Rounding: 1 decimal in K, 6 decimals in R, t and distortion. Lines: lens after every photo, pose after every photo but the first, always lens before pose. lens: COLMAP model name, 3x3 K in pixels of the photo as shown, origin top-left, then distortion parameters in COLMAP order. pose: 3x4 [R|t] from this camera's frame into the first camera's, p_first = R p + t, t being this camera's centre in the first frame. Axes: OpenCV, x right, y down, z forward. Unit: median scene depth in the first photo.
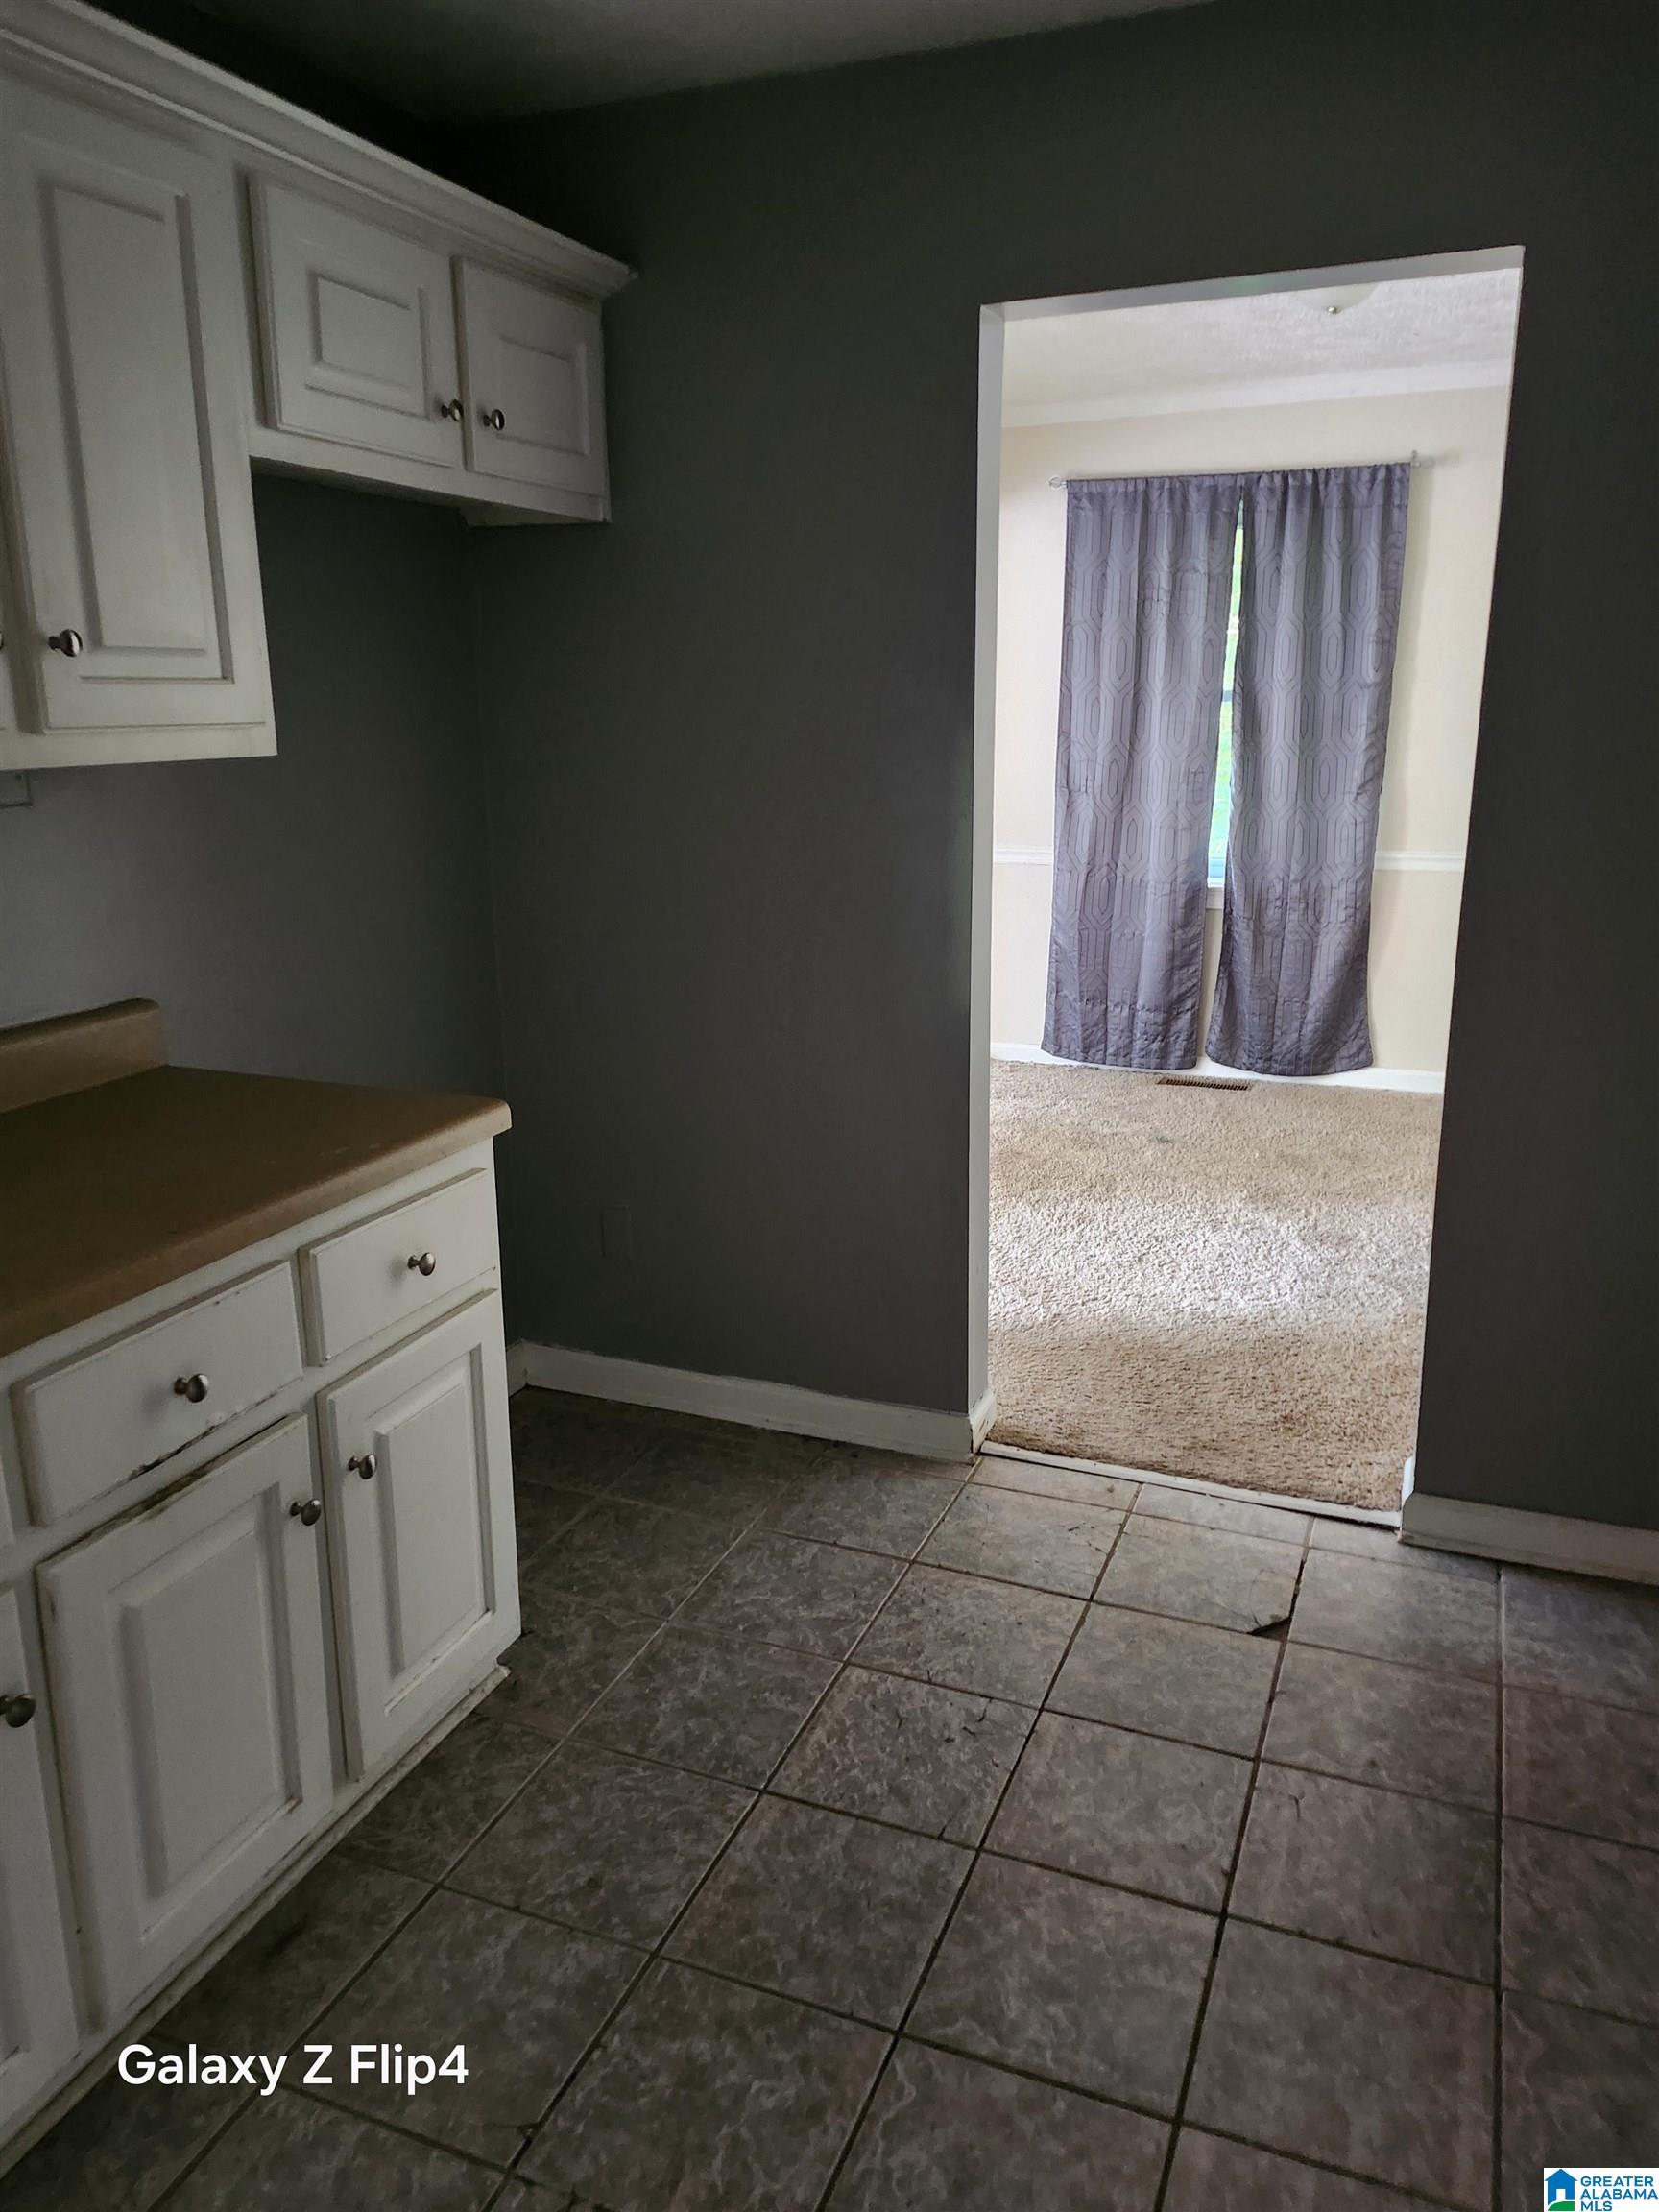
lens RADIAL K [[1550.5, 0, 849.6], [0, 1550.5, 1075.1], [0, 0, 1]] dist [0.053266, -0.070935]
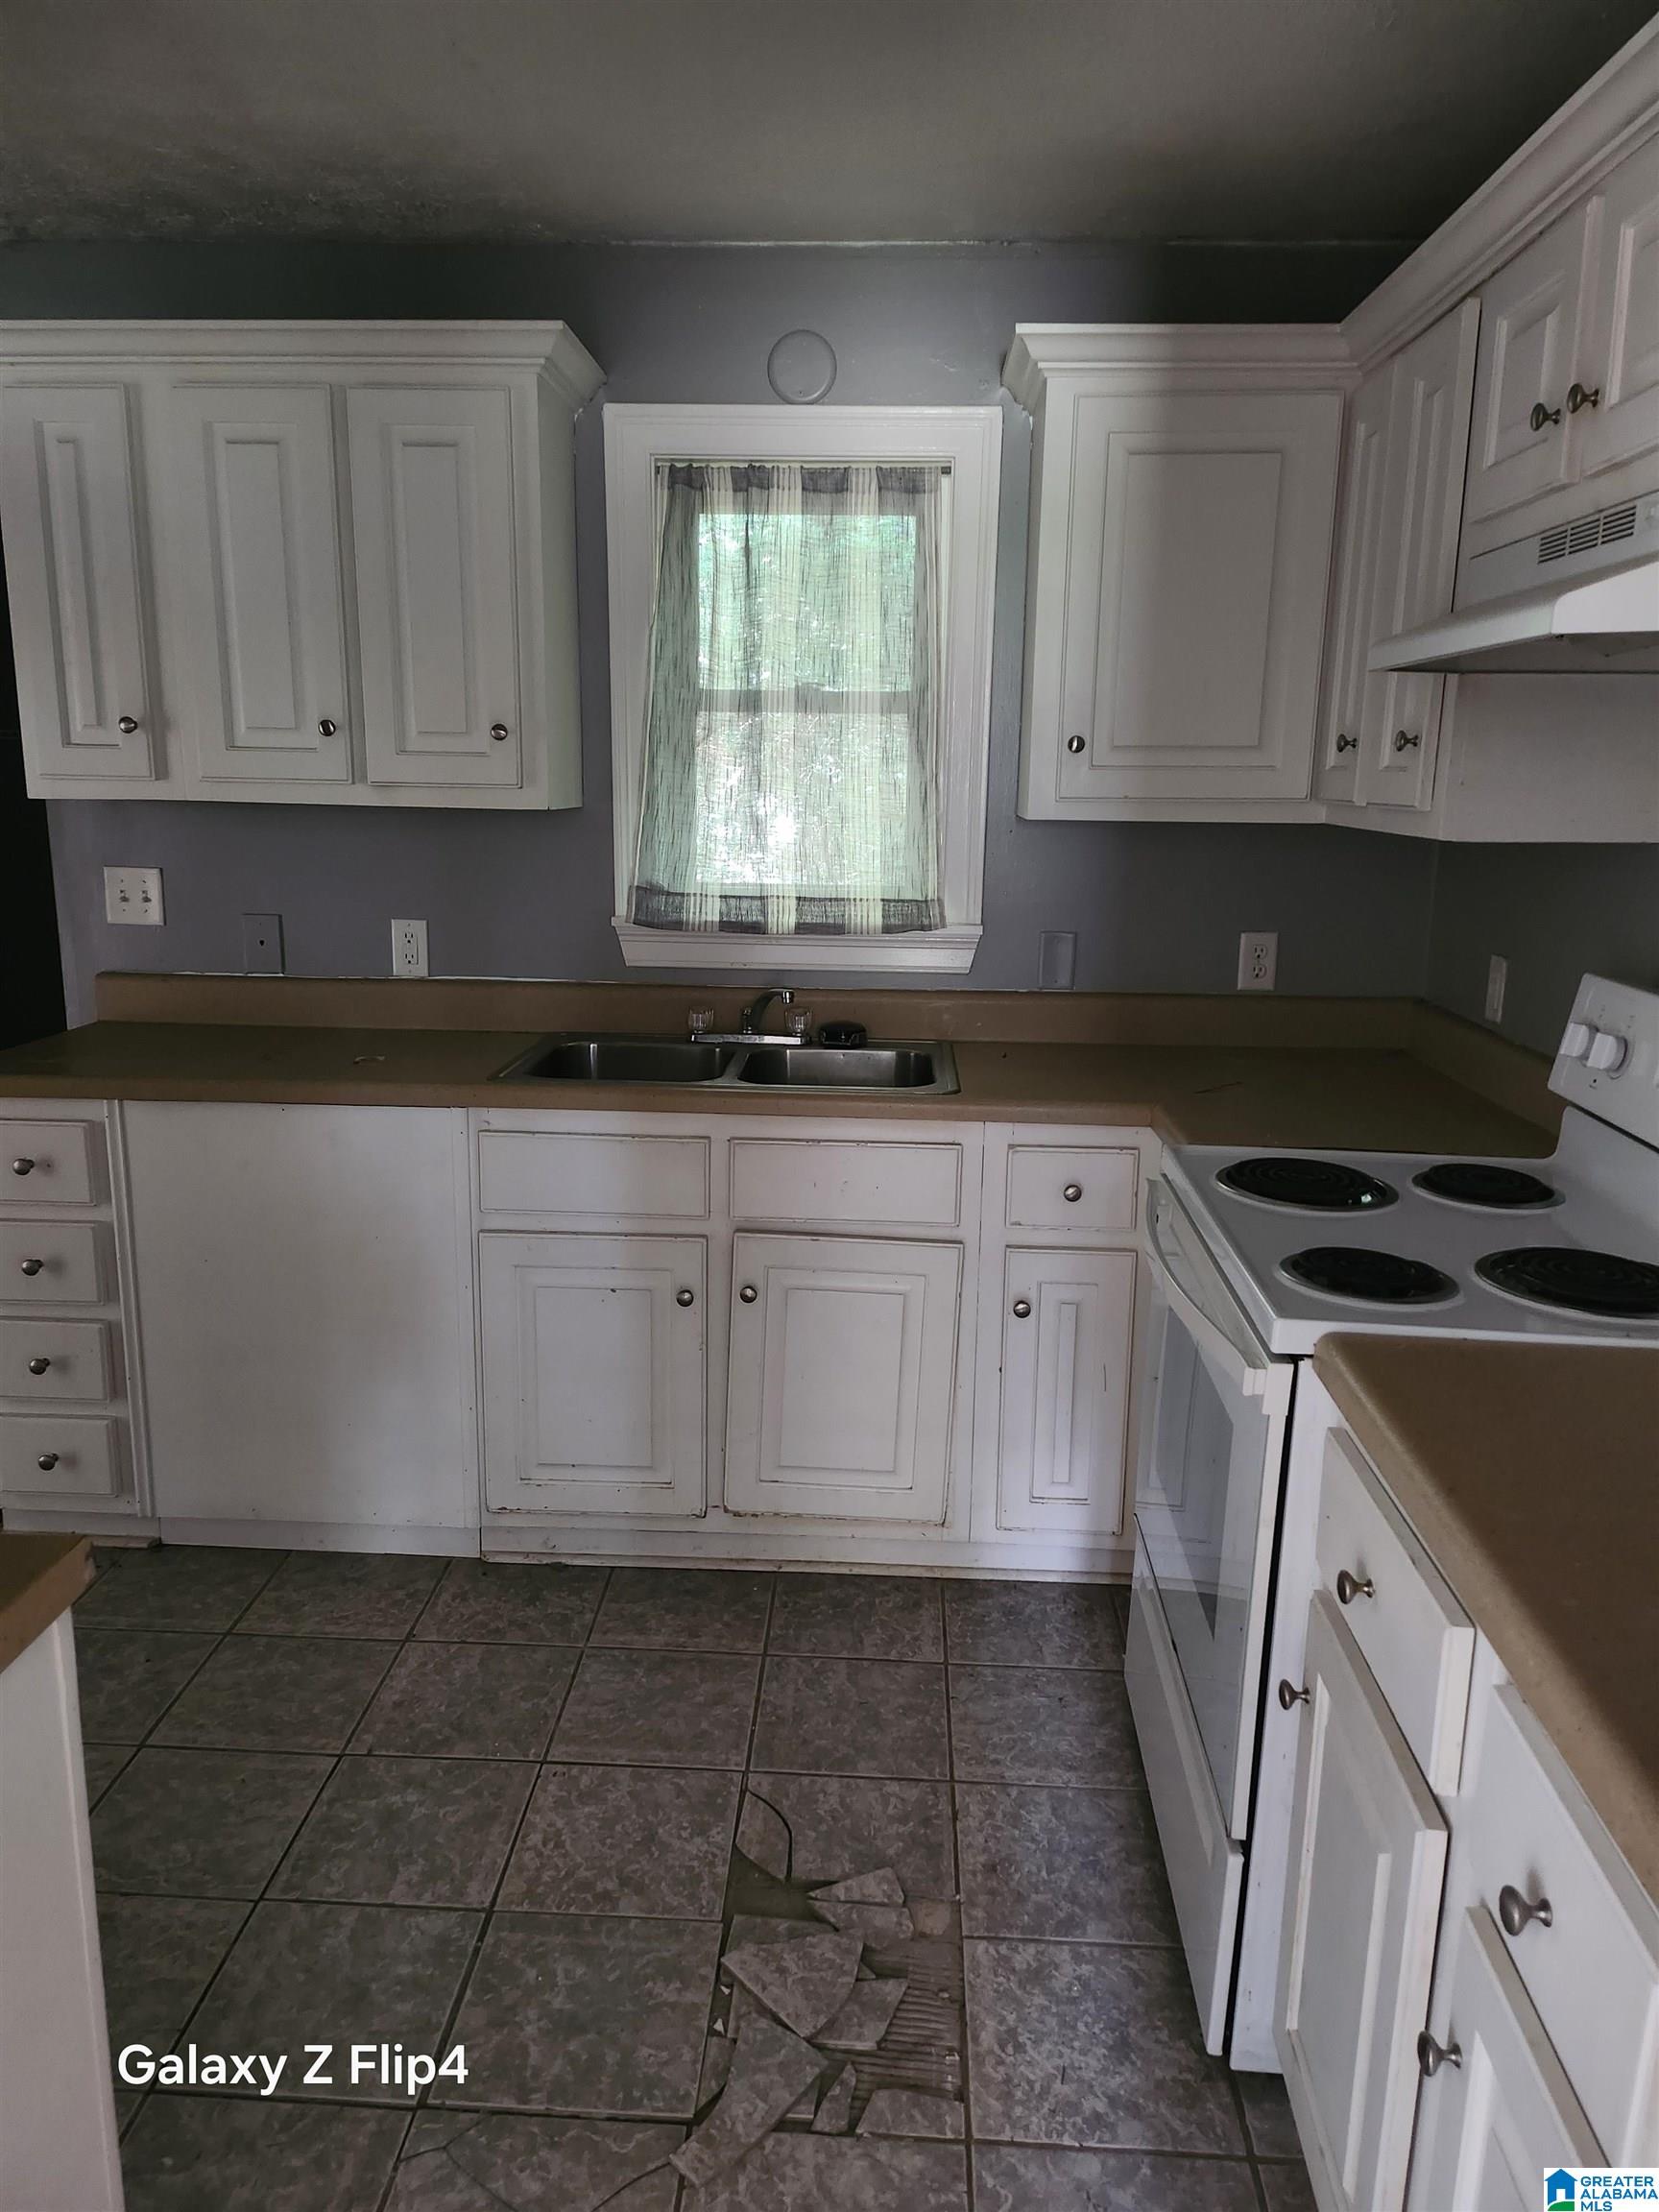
lens RADIAL K [[1550.5, 0, 826.3], [0, 1550.5, 1116.6], [0, 0, 1]] dist [0.053266, -0.070935]
pose [[0.943509, -0.050464, 0.327483, -0.128839], [0.058086, 0.998220, -0.013529, 0.080118], [-0.326217, 0.031787, 0.944760, -0.303148]]
